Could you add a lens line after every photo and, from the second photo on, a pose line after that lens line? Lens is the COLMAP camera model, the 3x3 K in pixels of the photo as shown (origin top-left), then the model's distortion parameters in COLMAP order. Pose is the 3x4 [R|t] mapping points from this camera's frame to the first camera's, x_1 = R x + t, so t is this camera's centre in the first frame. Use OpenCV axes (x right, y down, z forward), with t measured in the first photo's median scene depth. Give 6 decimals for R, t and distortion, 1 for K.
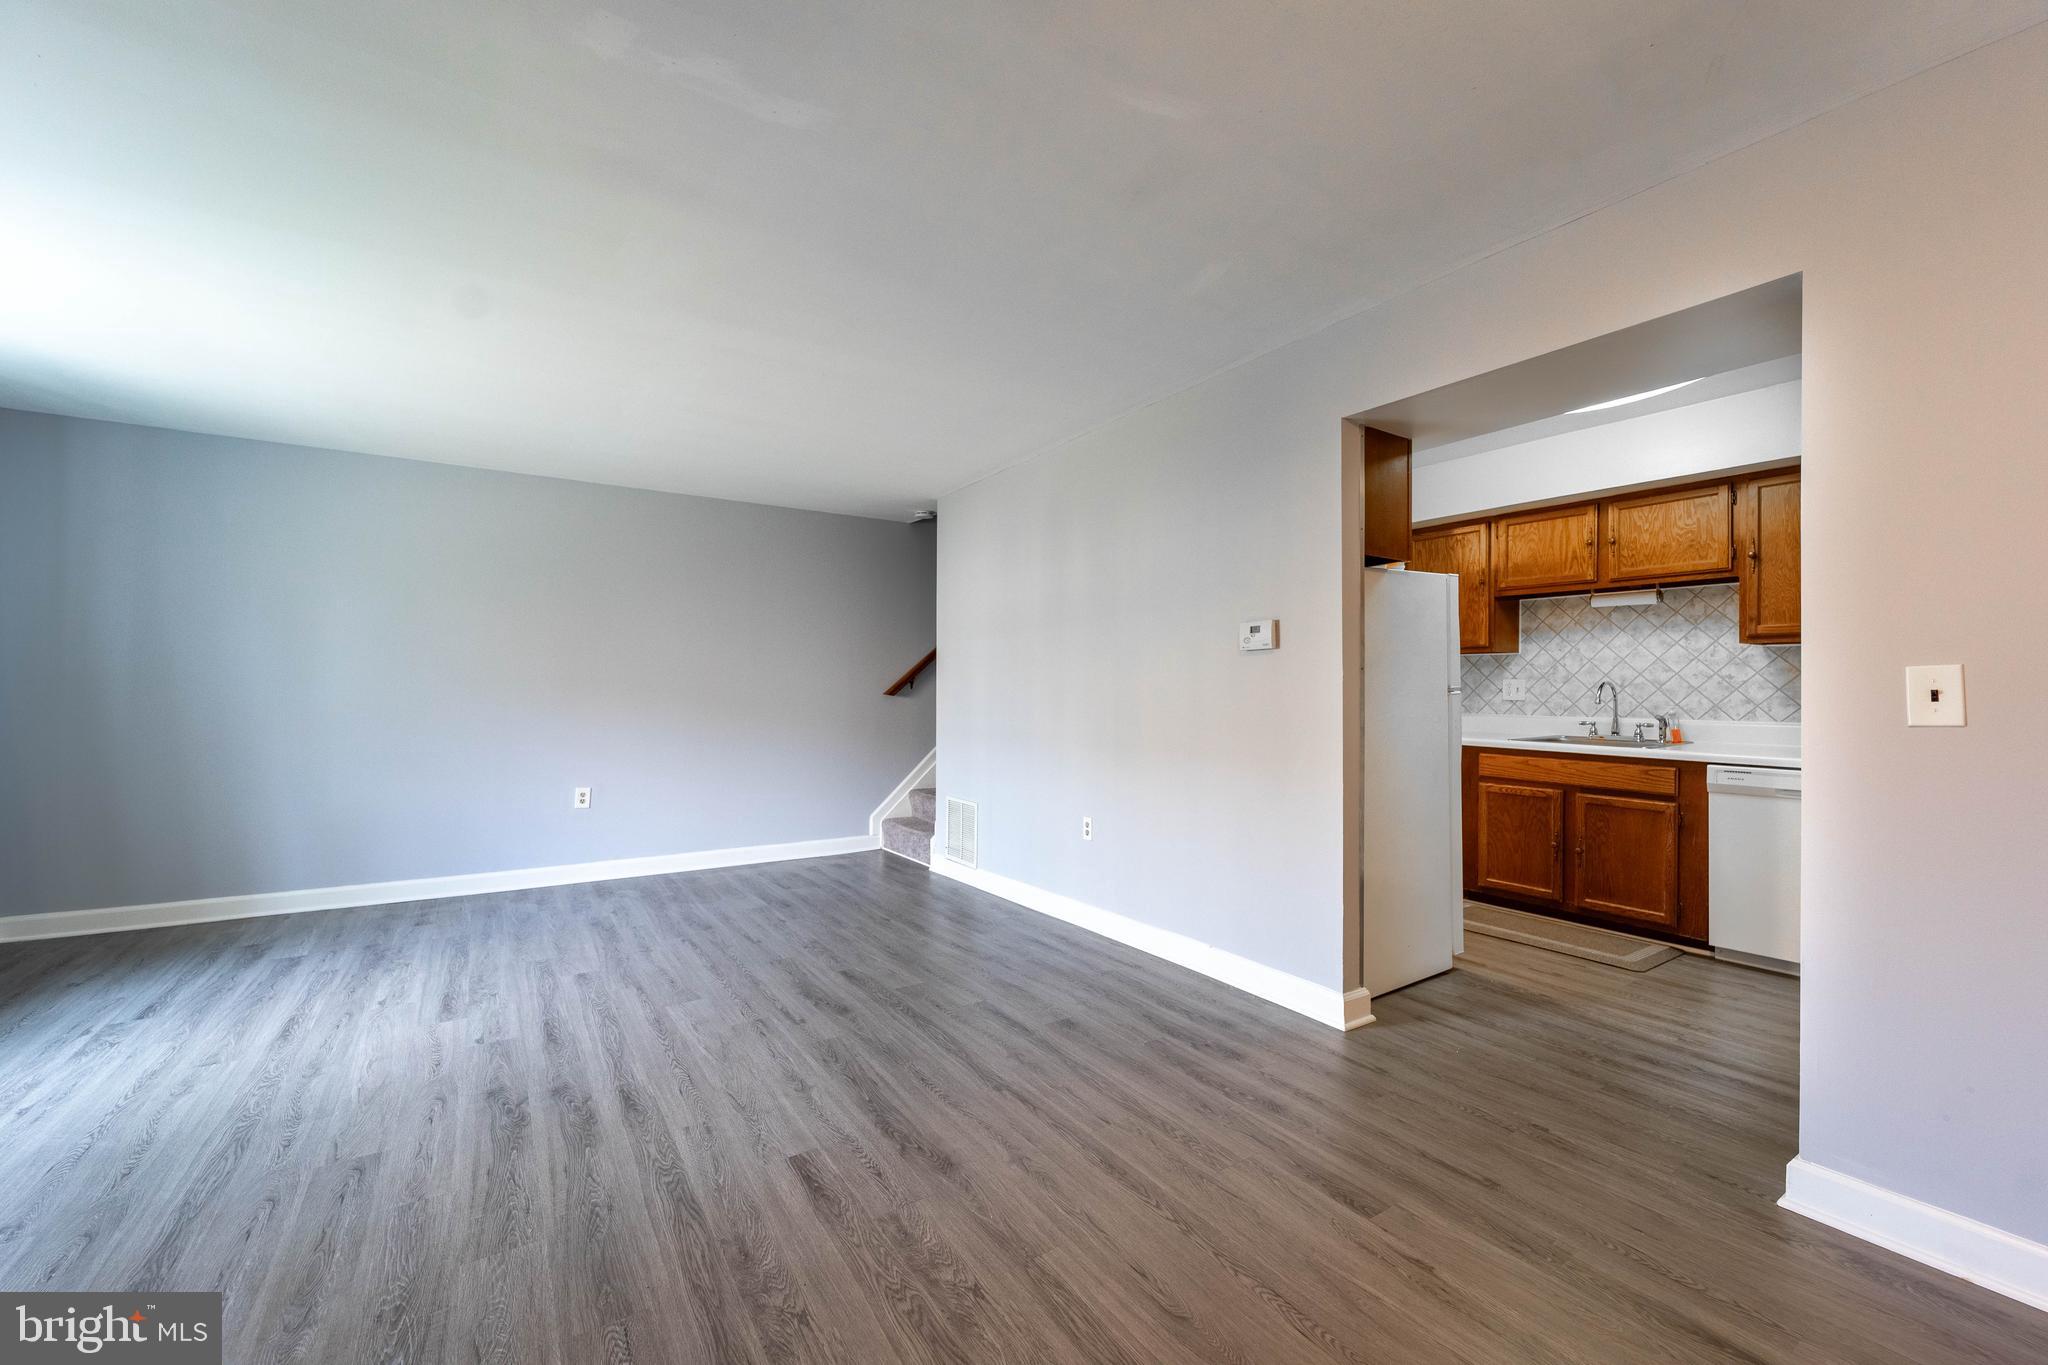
lens RADIAL K [[825.1, 0, 1059.9], [0, 825.1, 690.0], [0, 0, 1]] dist [-0.002381, 0.000090]
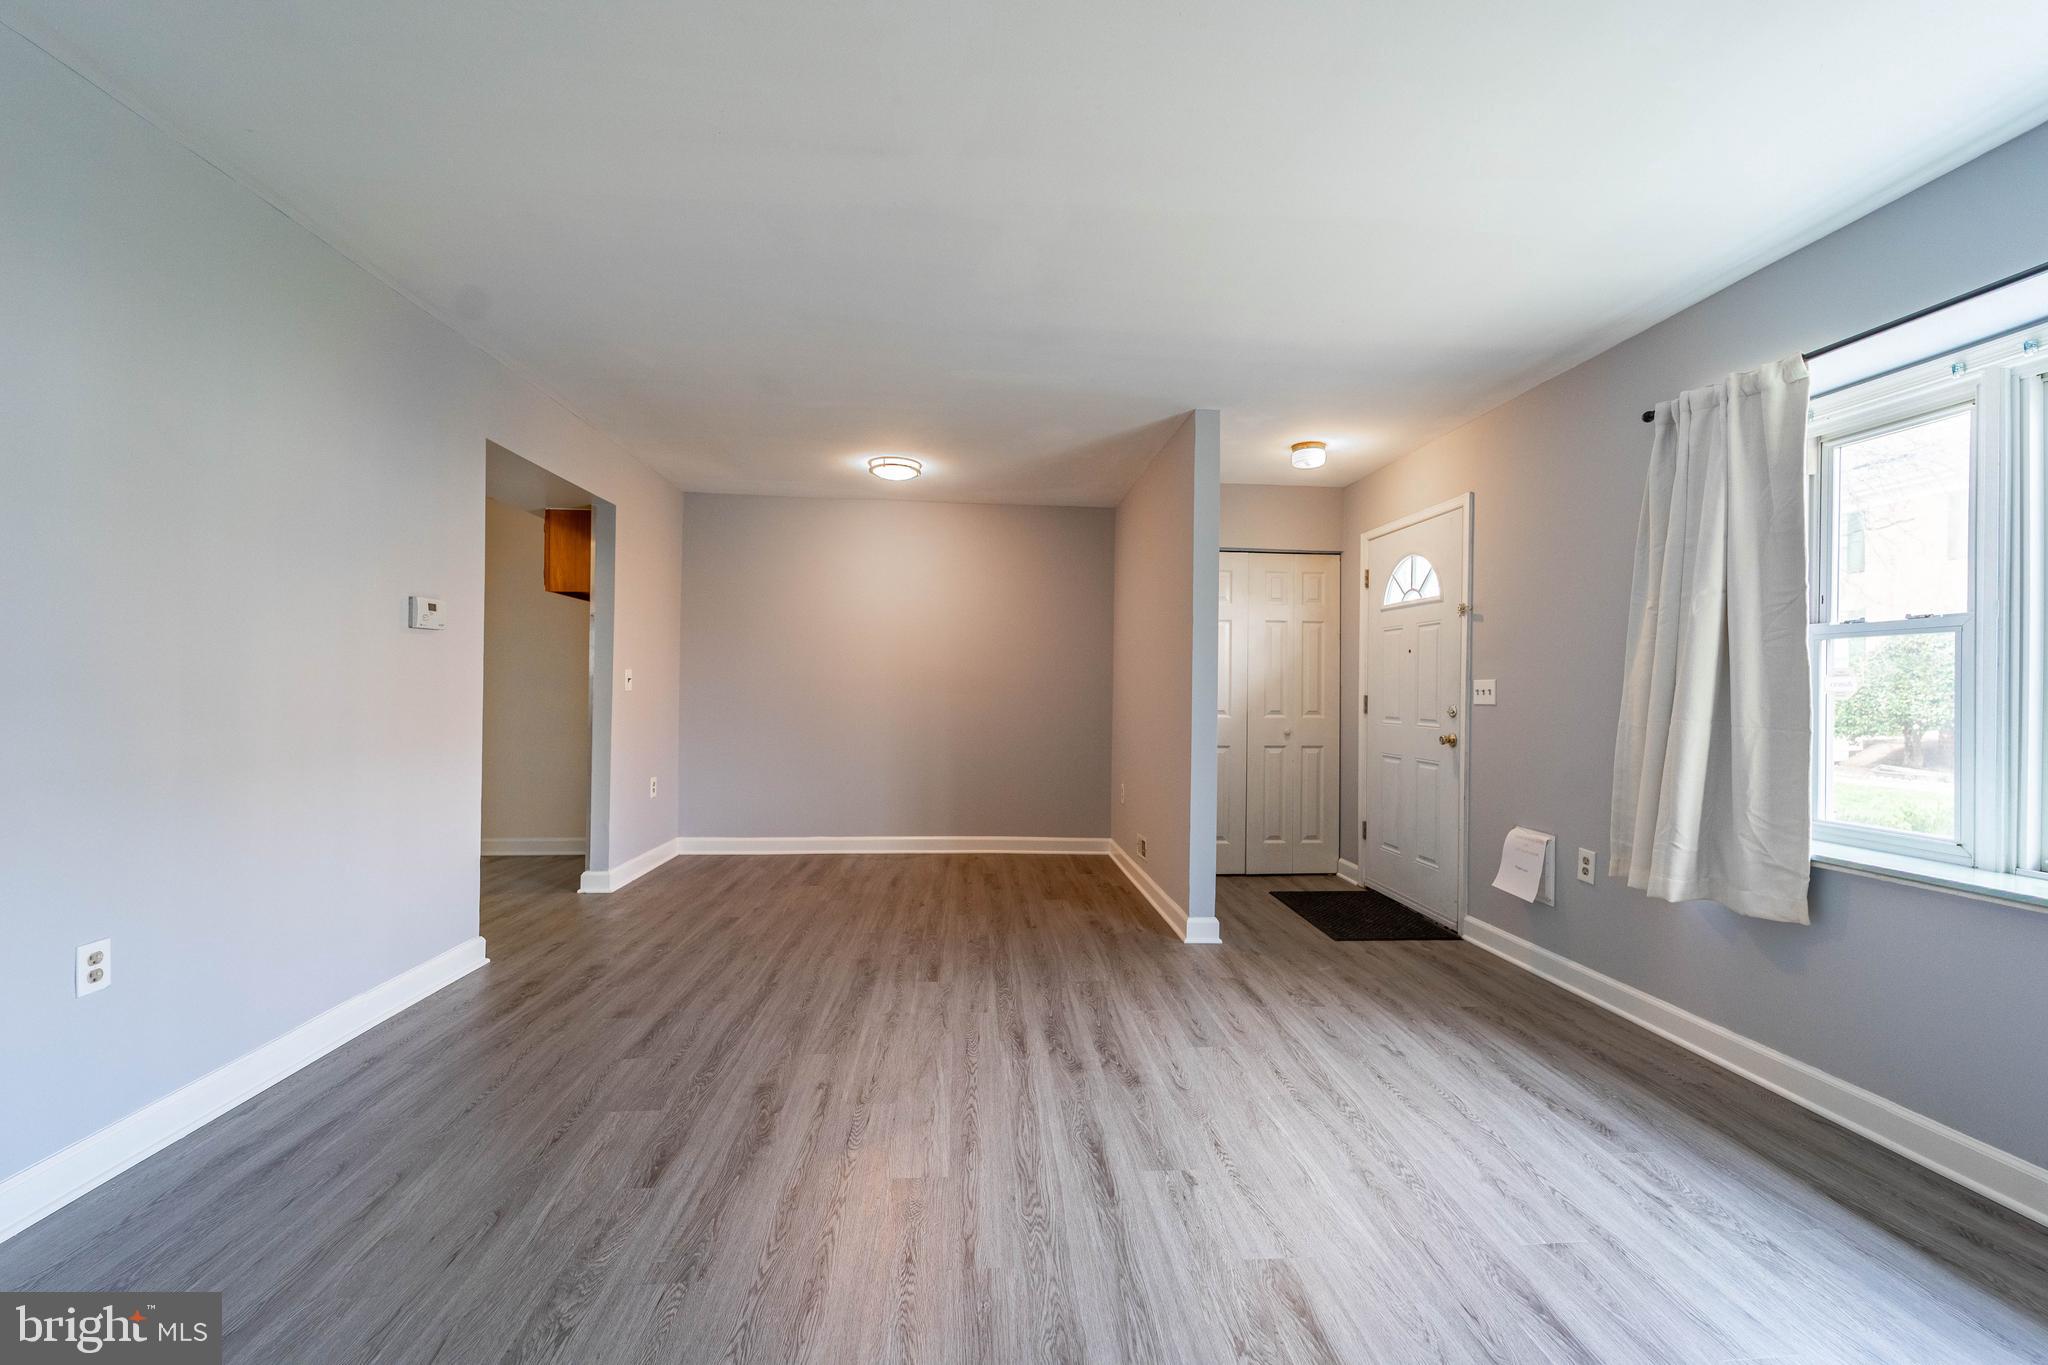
lens RADIAL K [[801.3, 0, 1022.4], [0, 801.3, 687.7], [0, 0, 1]] dist [0.000447, -0.000461]
pose [[-0.854958, -0.014052, 0.518507, -0.719043], [-0.015868, 0.999874, 0.000934, 0.008687], [-0.518454, -0.007429, -0.855073, 1.282358]]
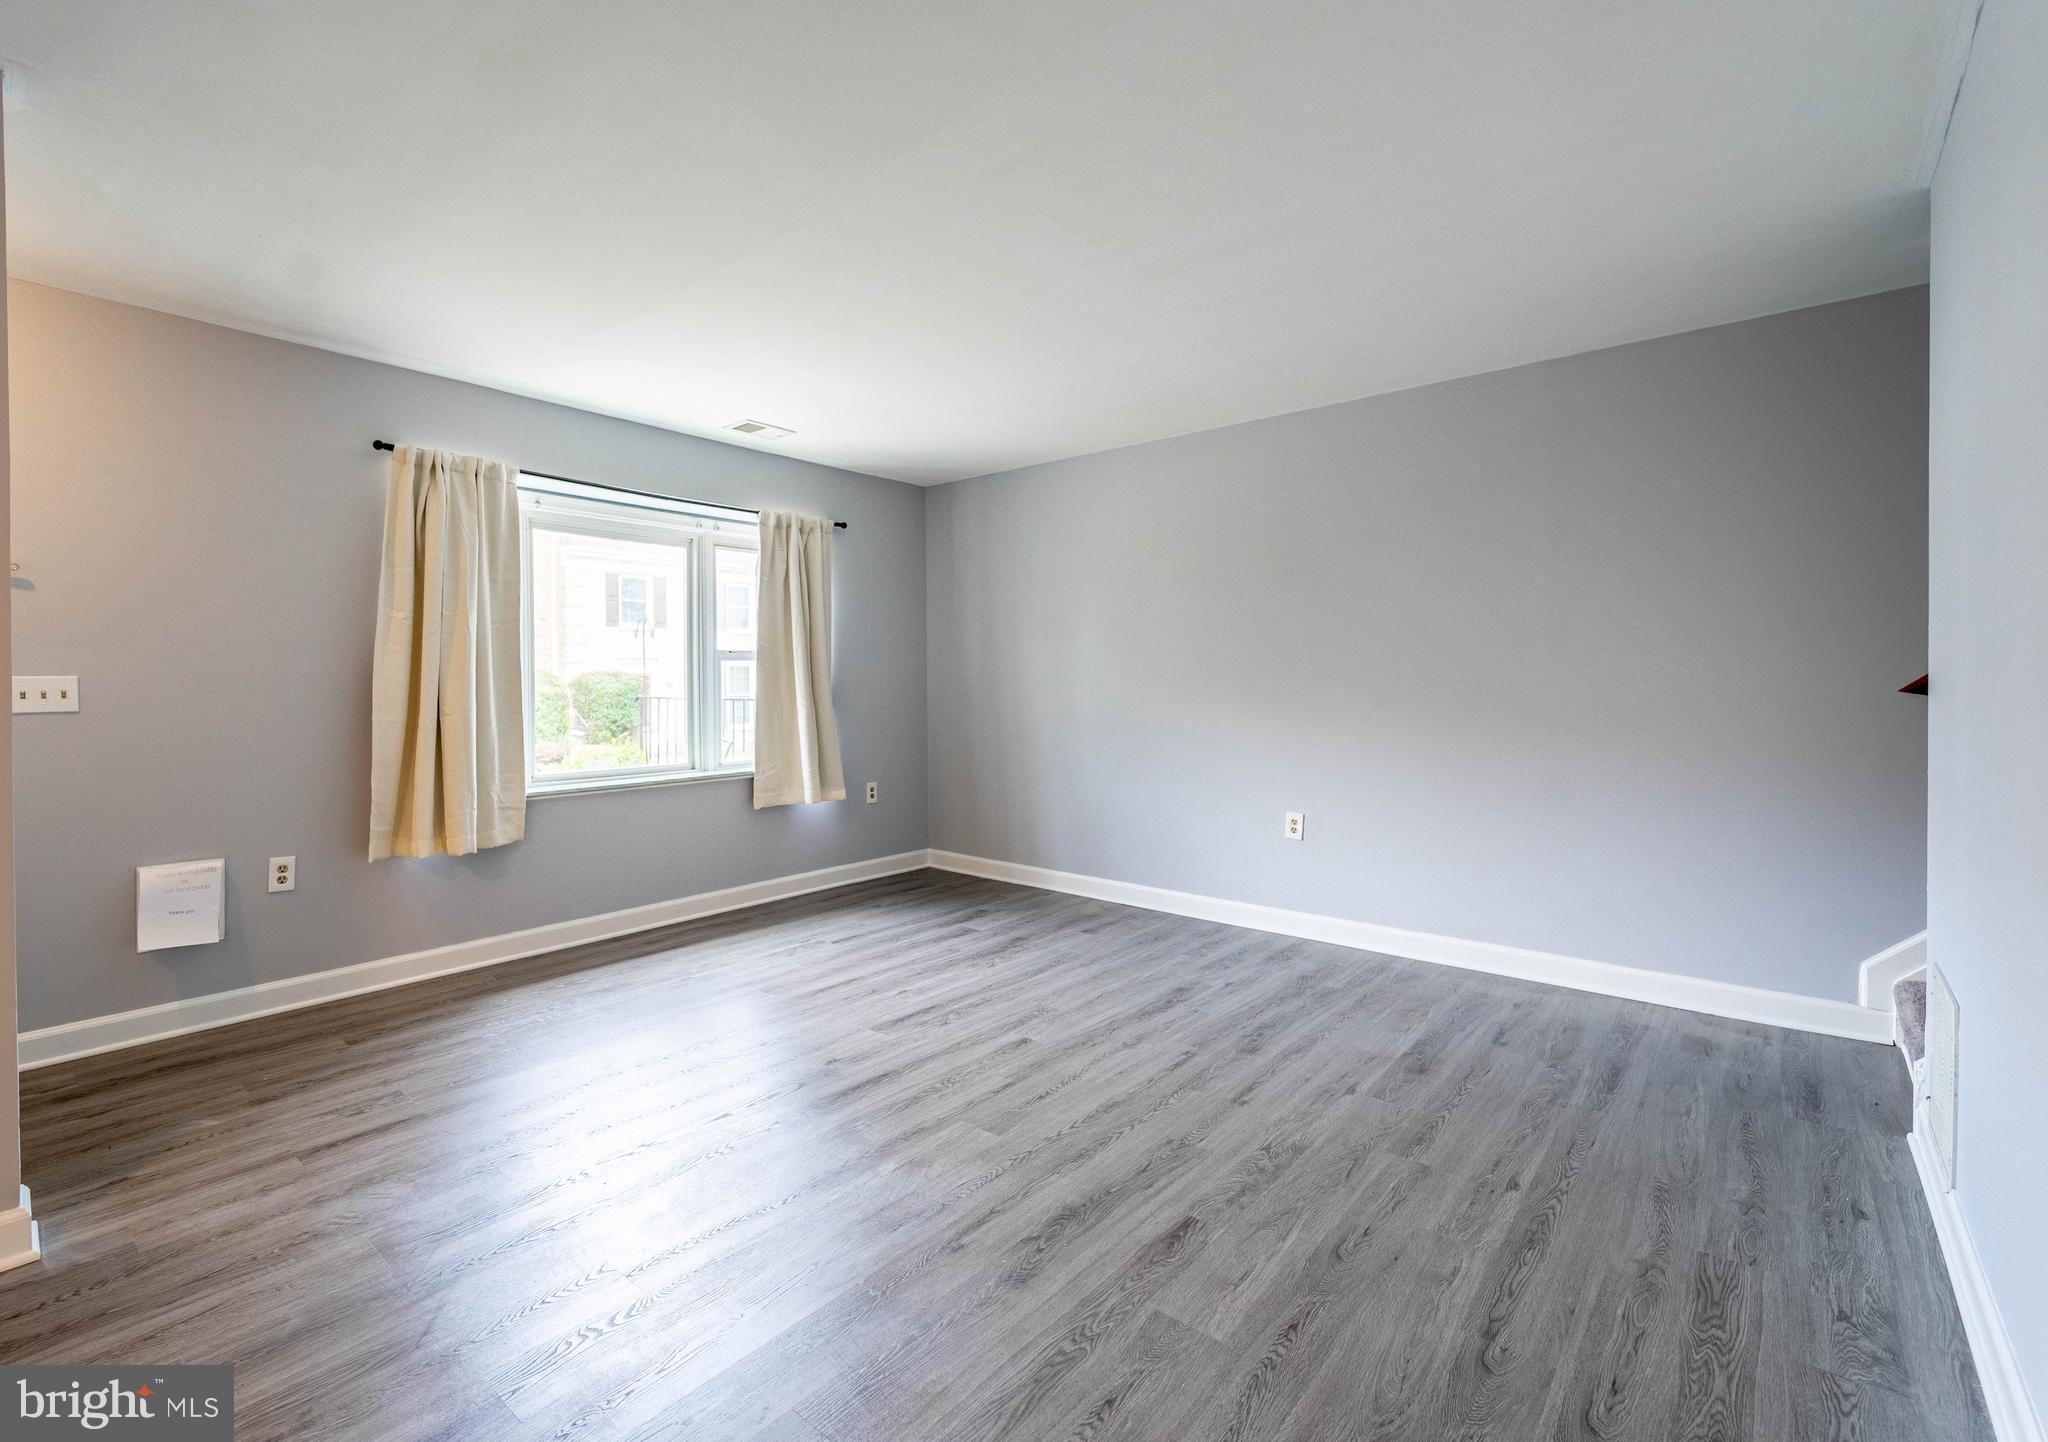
lens RADIAL K [[934.5, 0, 935.4], [0, 934.5, 692.4], [0, 0, 1]] dist [0.000537, -0.000242]
pose [[0.209134, 0.005240, -0.977873, 0.272752], [0.003805, 0.999974, 0.006172, 0.001532], [0.977880, -0.005012, 0.209108, 0.693024]]
